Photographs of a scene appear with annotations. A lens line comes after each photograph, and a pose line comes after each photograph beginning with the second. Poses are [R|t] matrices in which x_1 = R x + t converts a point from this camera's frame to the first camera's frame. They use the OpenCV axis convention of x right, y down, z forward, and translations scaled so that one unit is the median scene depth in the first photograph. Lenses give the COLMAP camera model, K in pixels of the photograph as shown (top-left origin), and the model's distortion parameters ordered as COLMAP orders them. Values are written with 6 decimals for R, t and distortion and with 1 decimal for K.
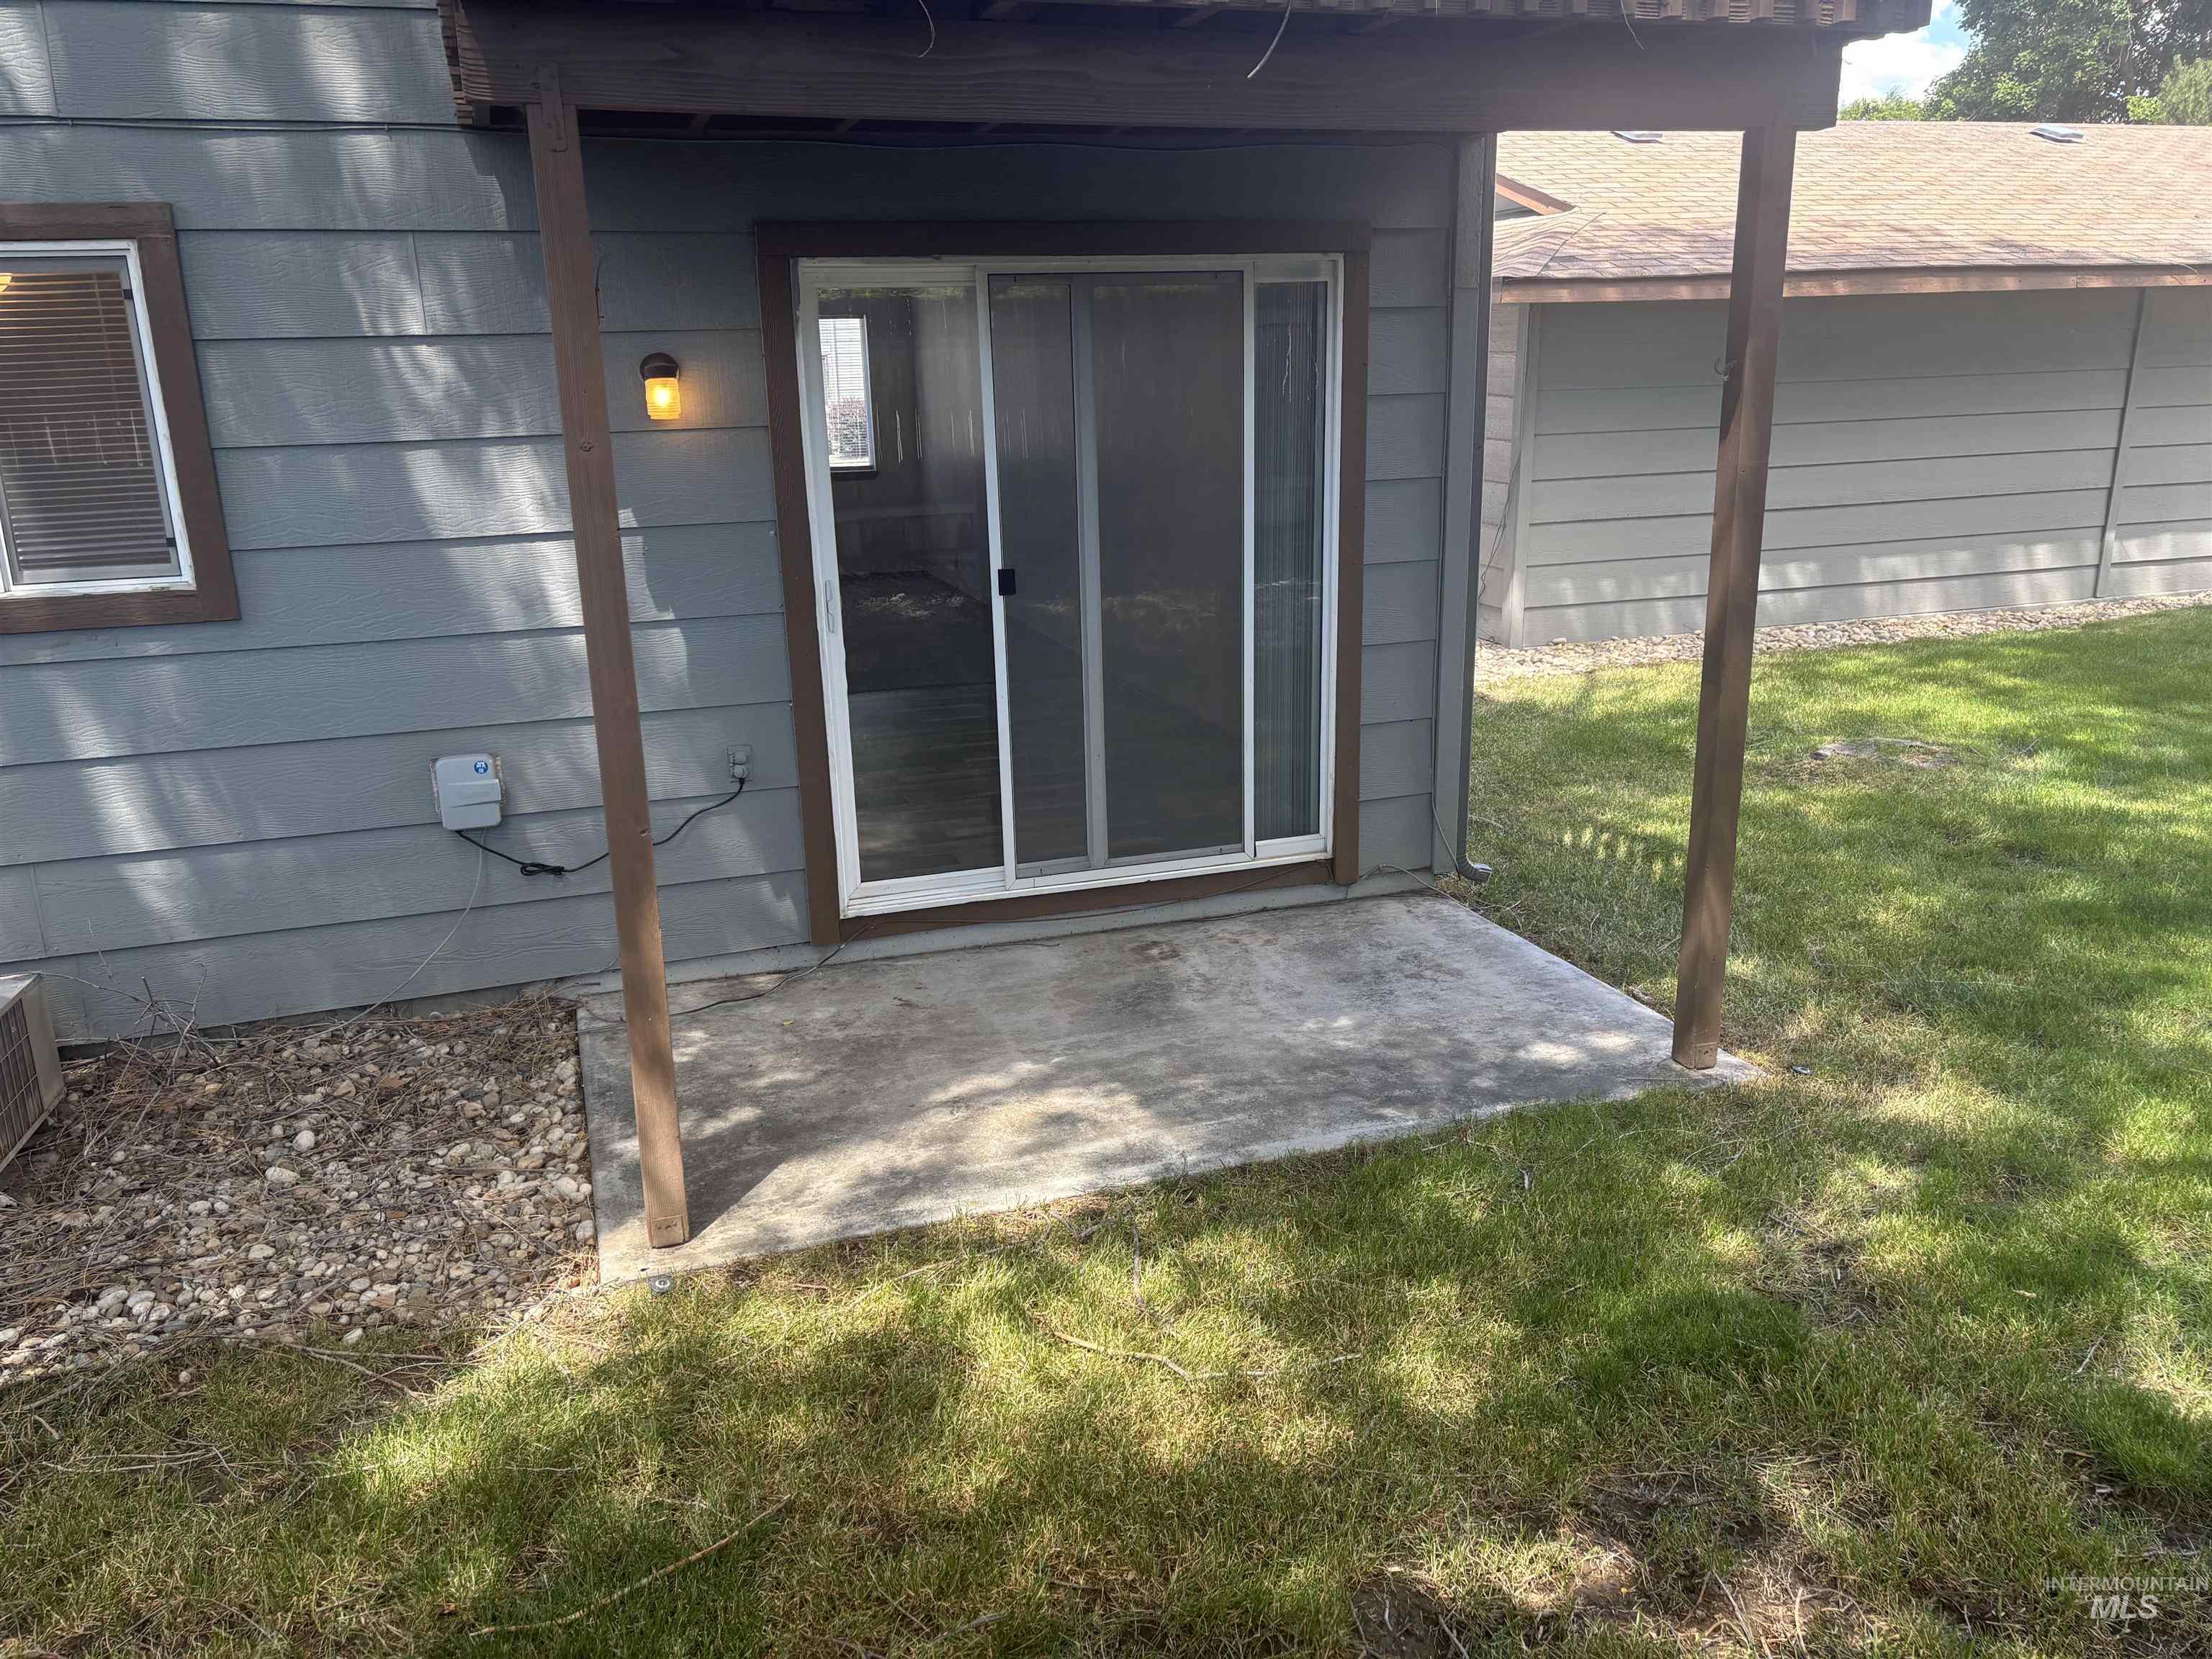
lens RADIAL K [[1677.2, 0, 1106.0], [0, 1677.2, 829.5], [0, 0, 1]] dist [0.071250, -0.073783]
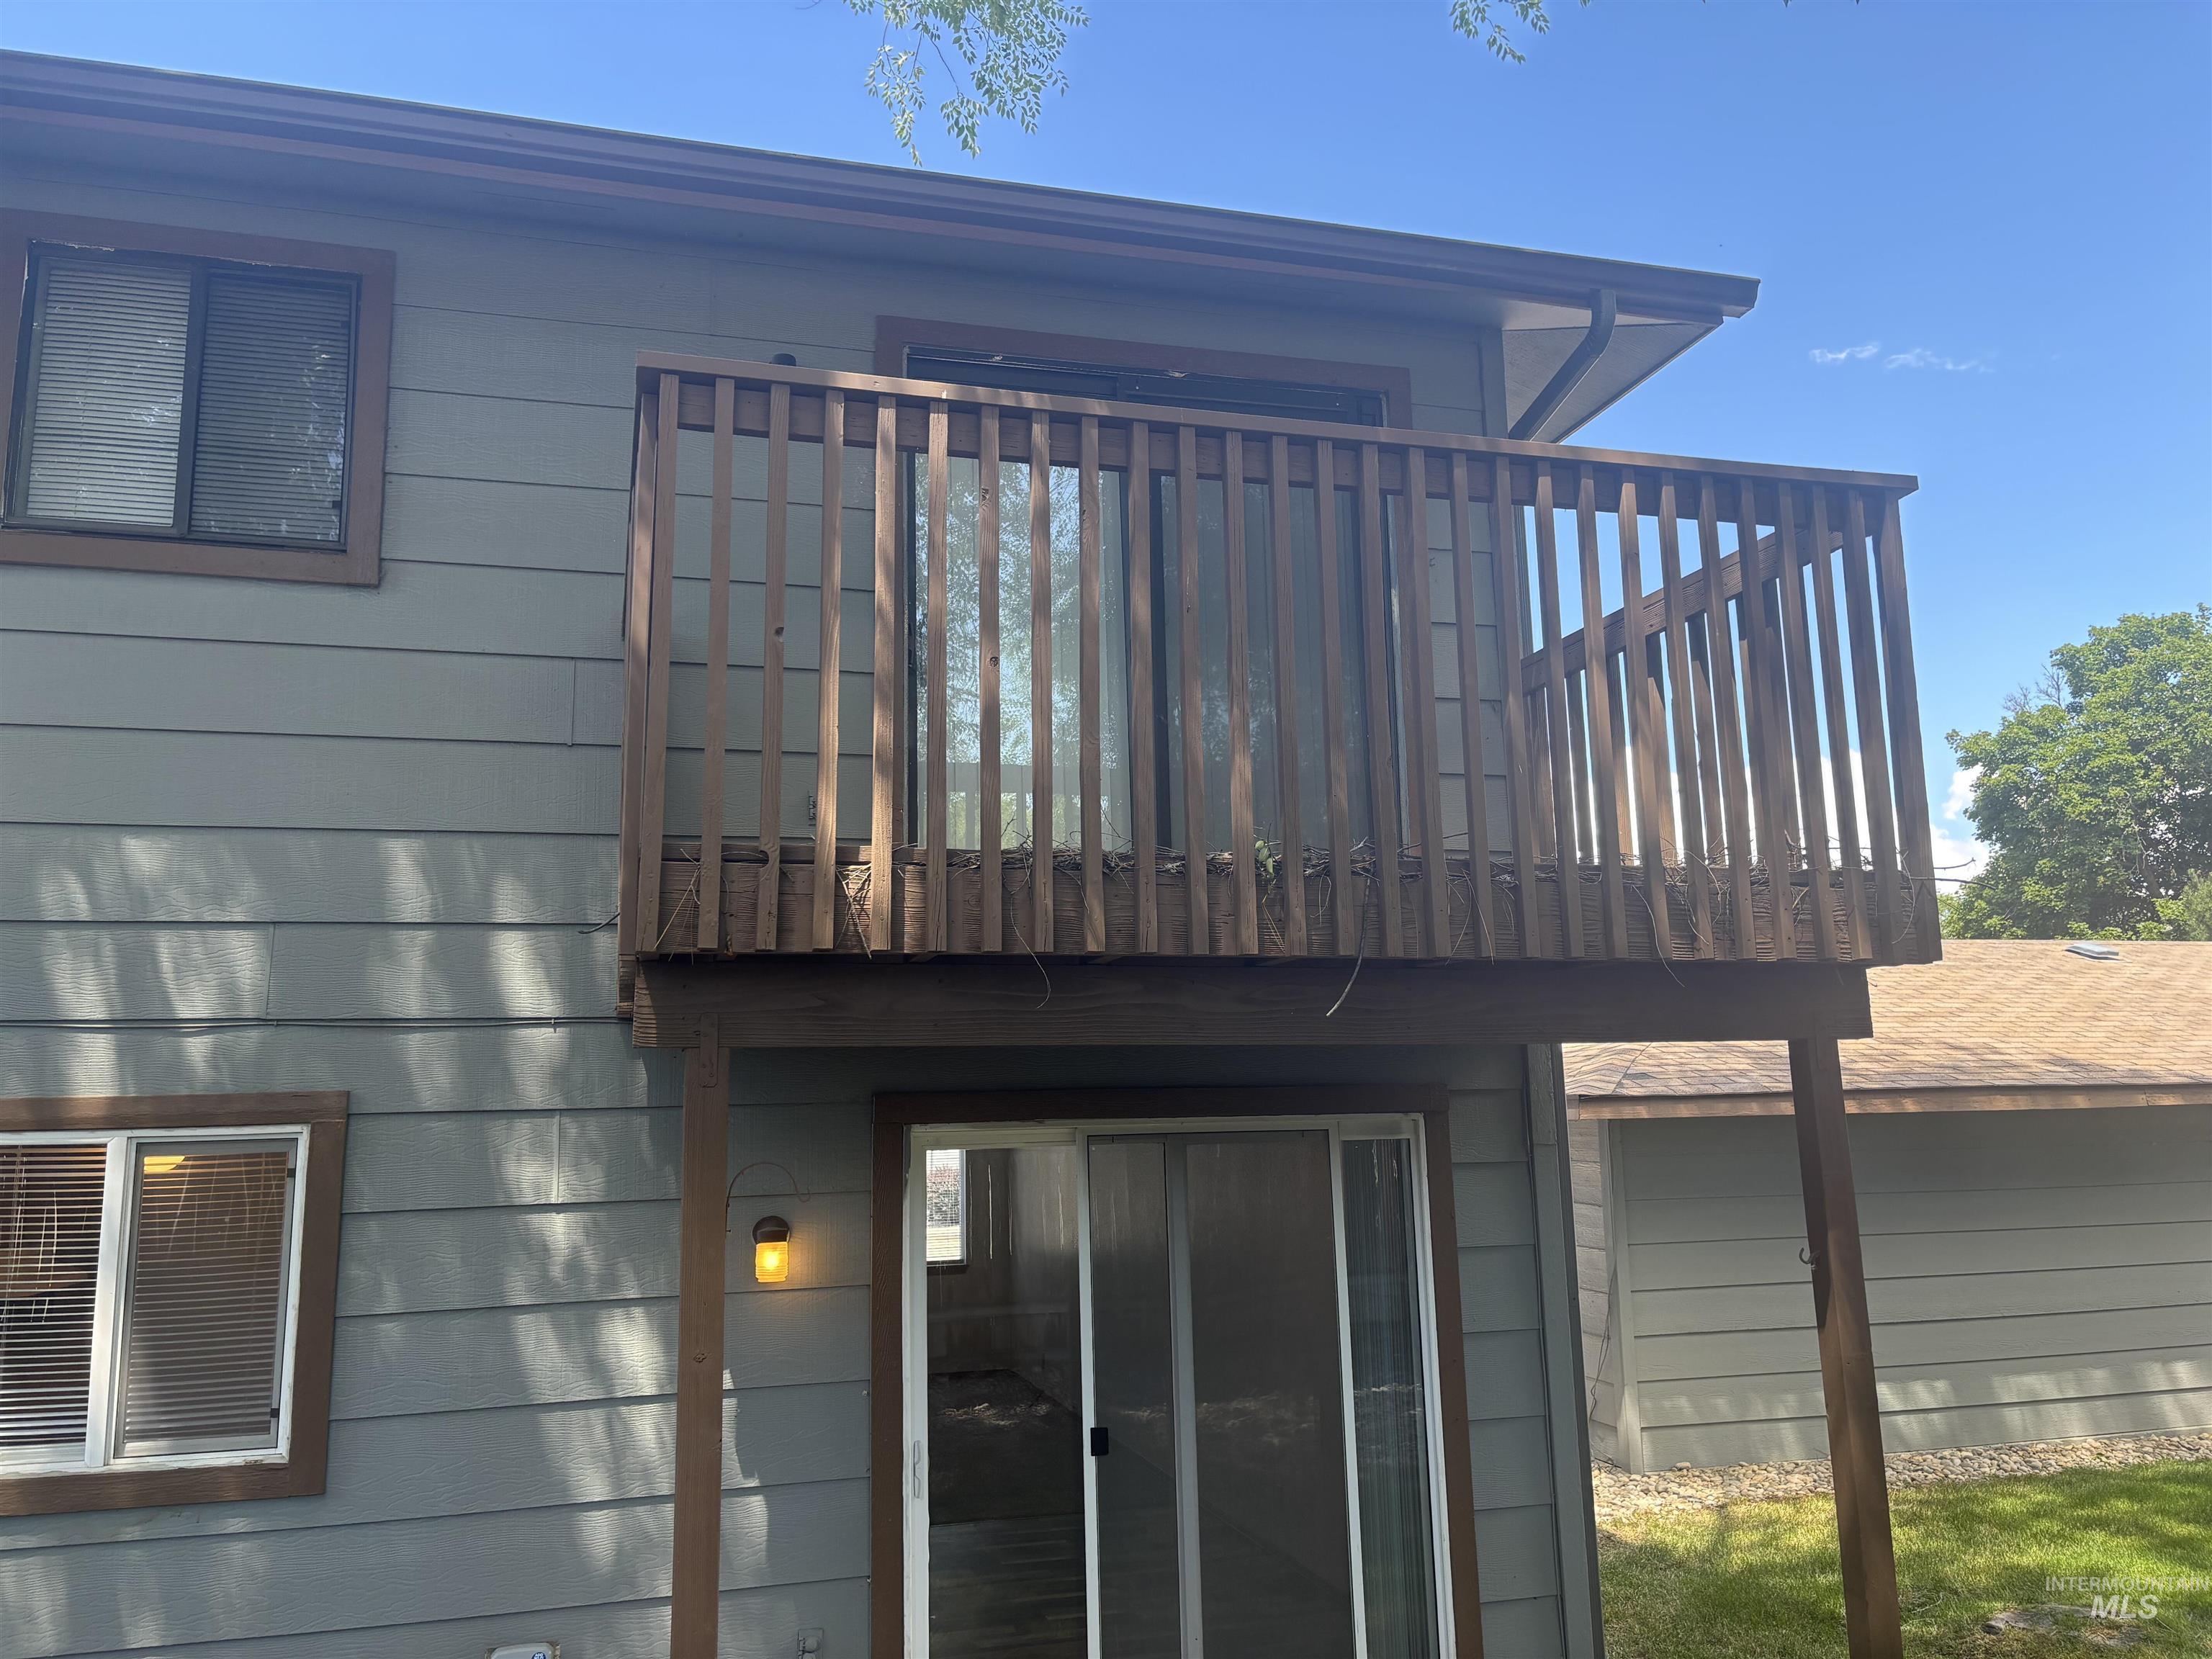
lens RADIAL K [[1678.6, 0, 1122.0], [0, 1678.6, 838.5], [0, 0, 1]] dist [0.056170, -0.049967]
pose [[0.999118, -0.008055, -0.041211, -0.001946], [-0.010512, 0.902197, -0.431196, -0.026806], [0.040654, 0.431249, 0.901317, -0.020228]]
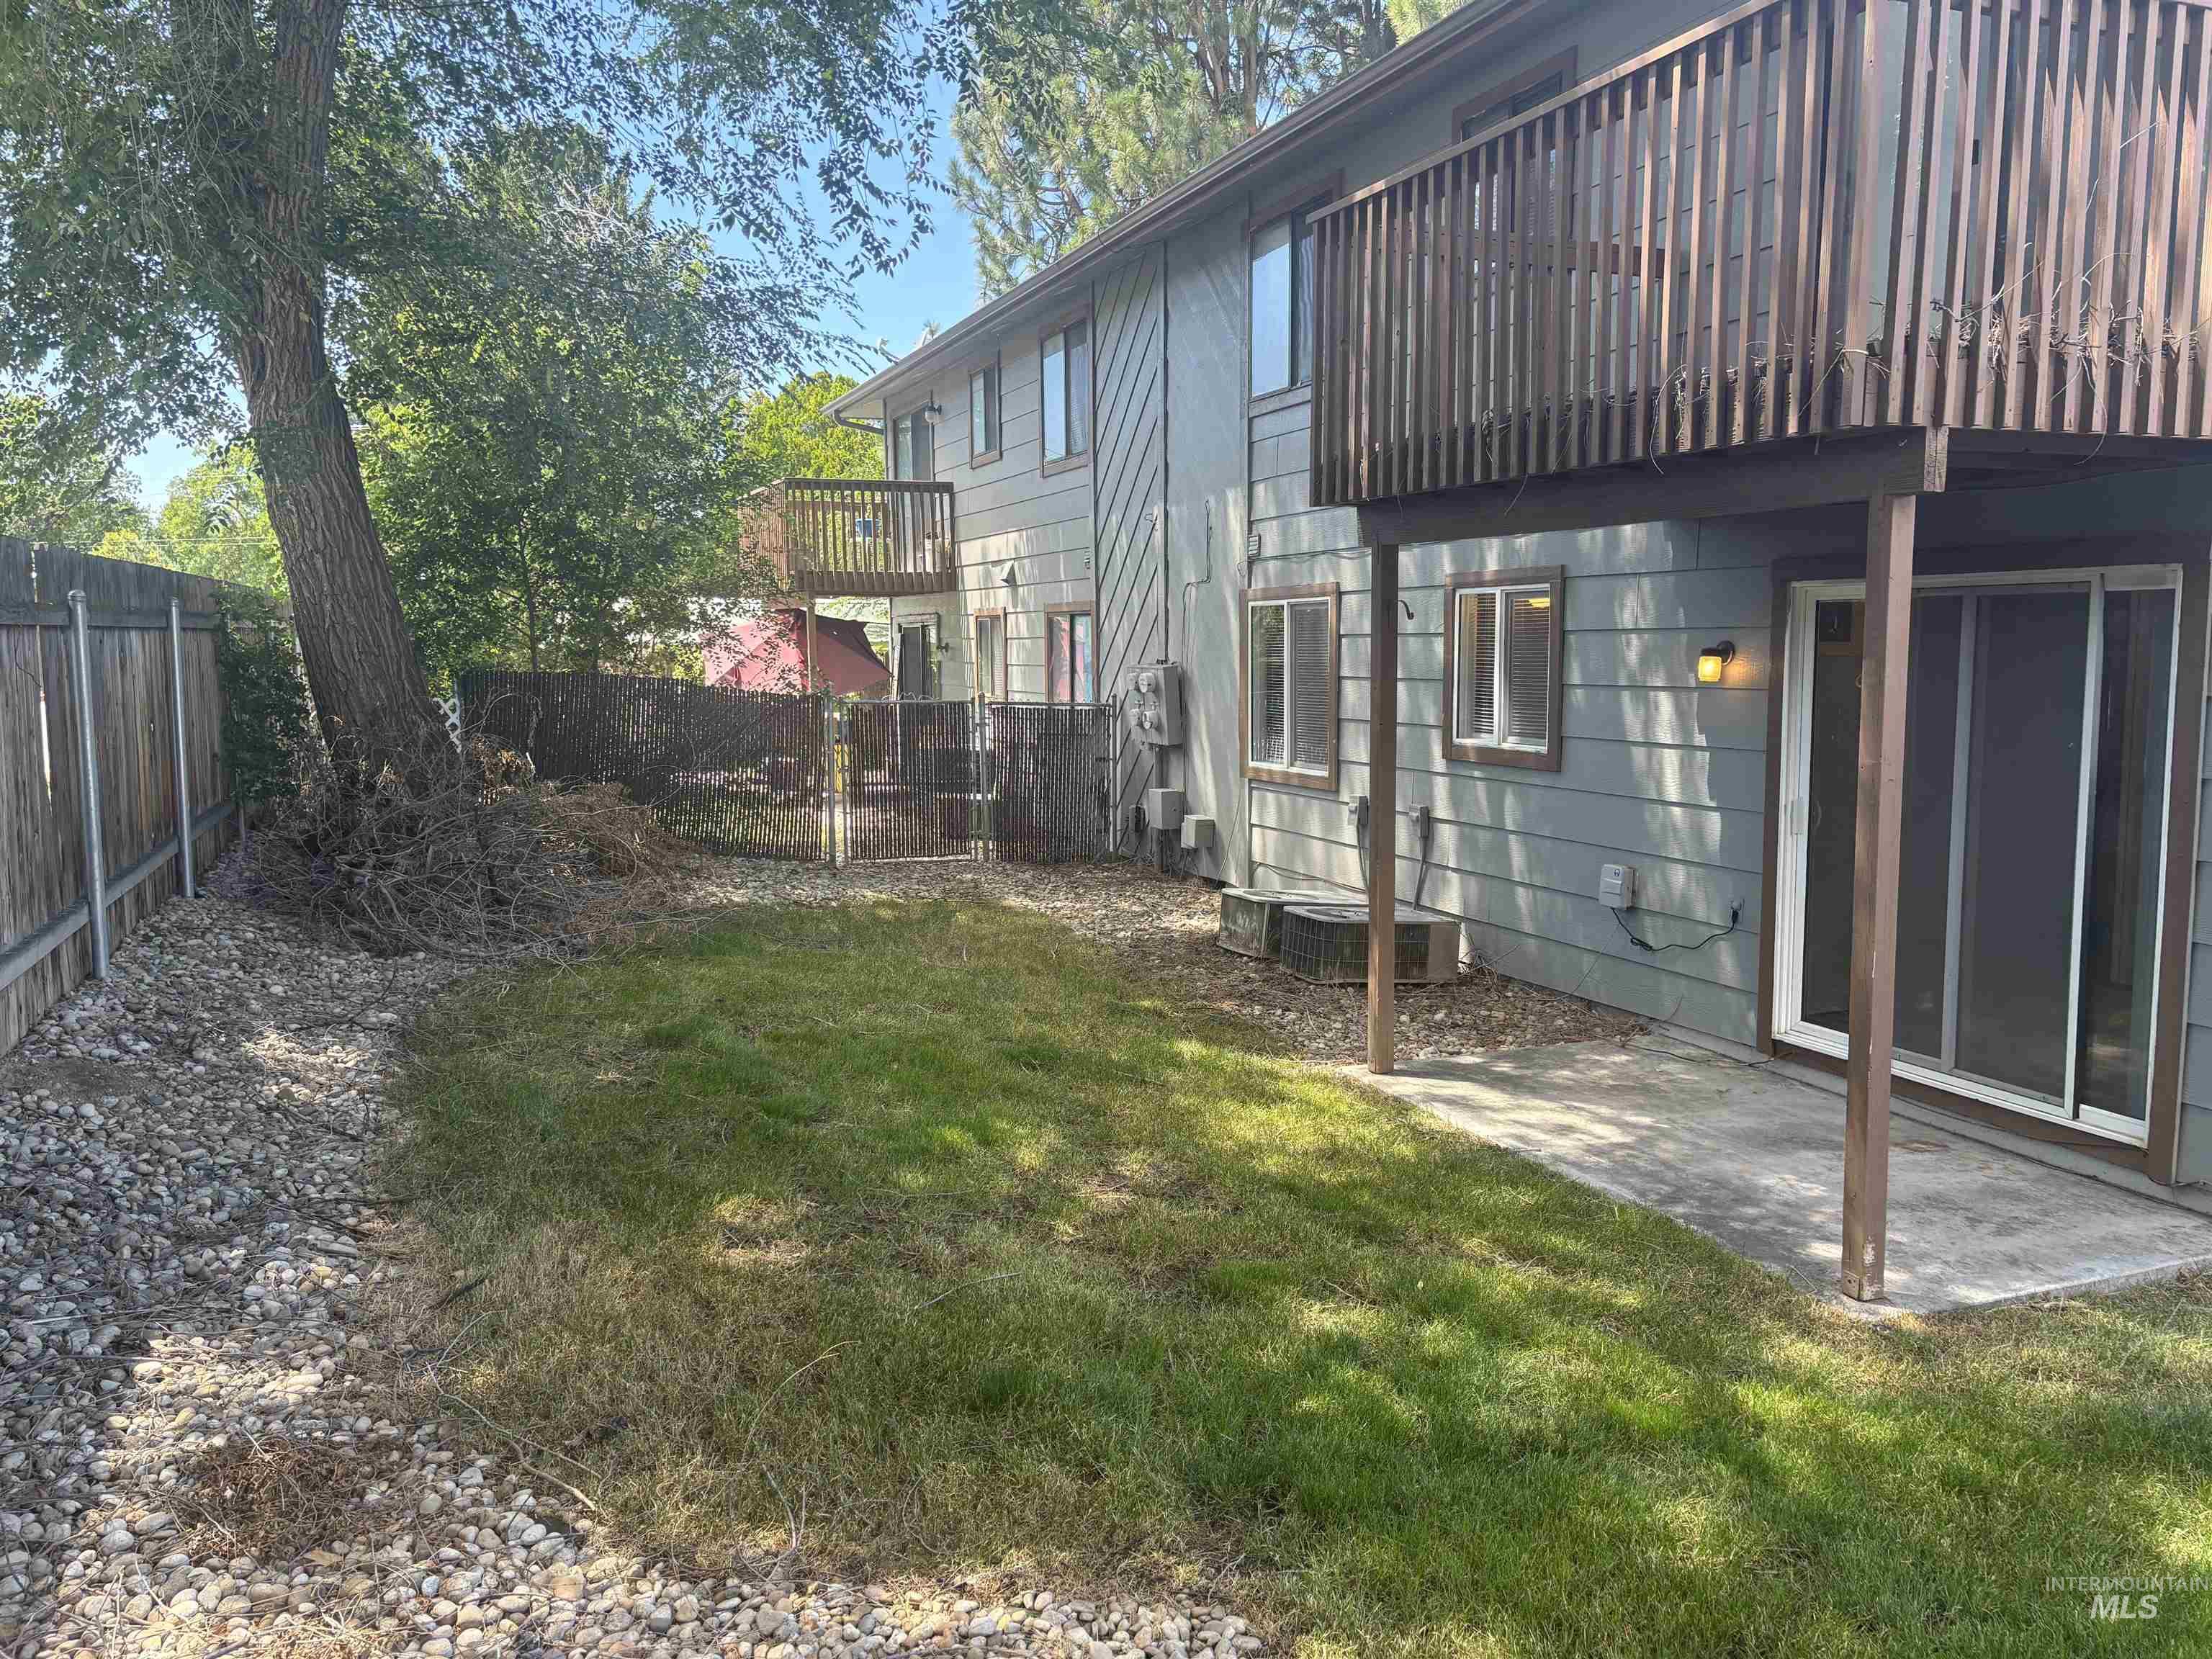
lens RADIAL K [[1651.5, 0, 1093.6], [0, 1651.5, 820.7], [0, 0, 1]] dist [0.066675, -0.101653]
pose [[0.060187, 0.131394, -0.989501, 0.774527], [-0.271299, 0.956136, 0.110461, -0.080076], [0.960612, 0.261802, 0.093194, 0.199303]]
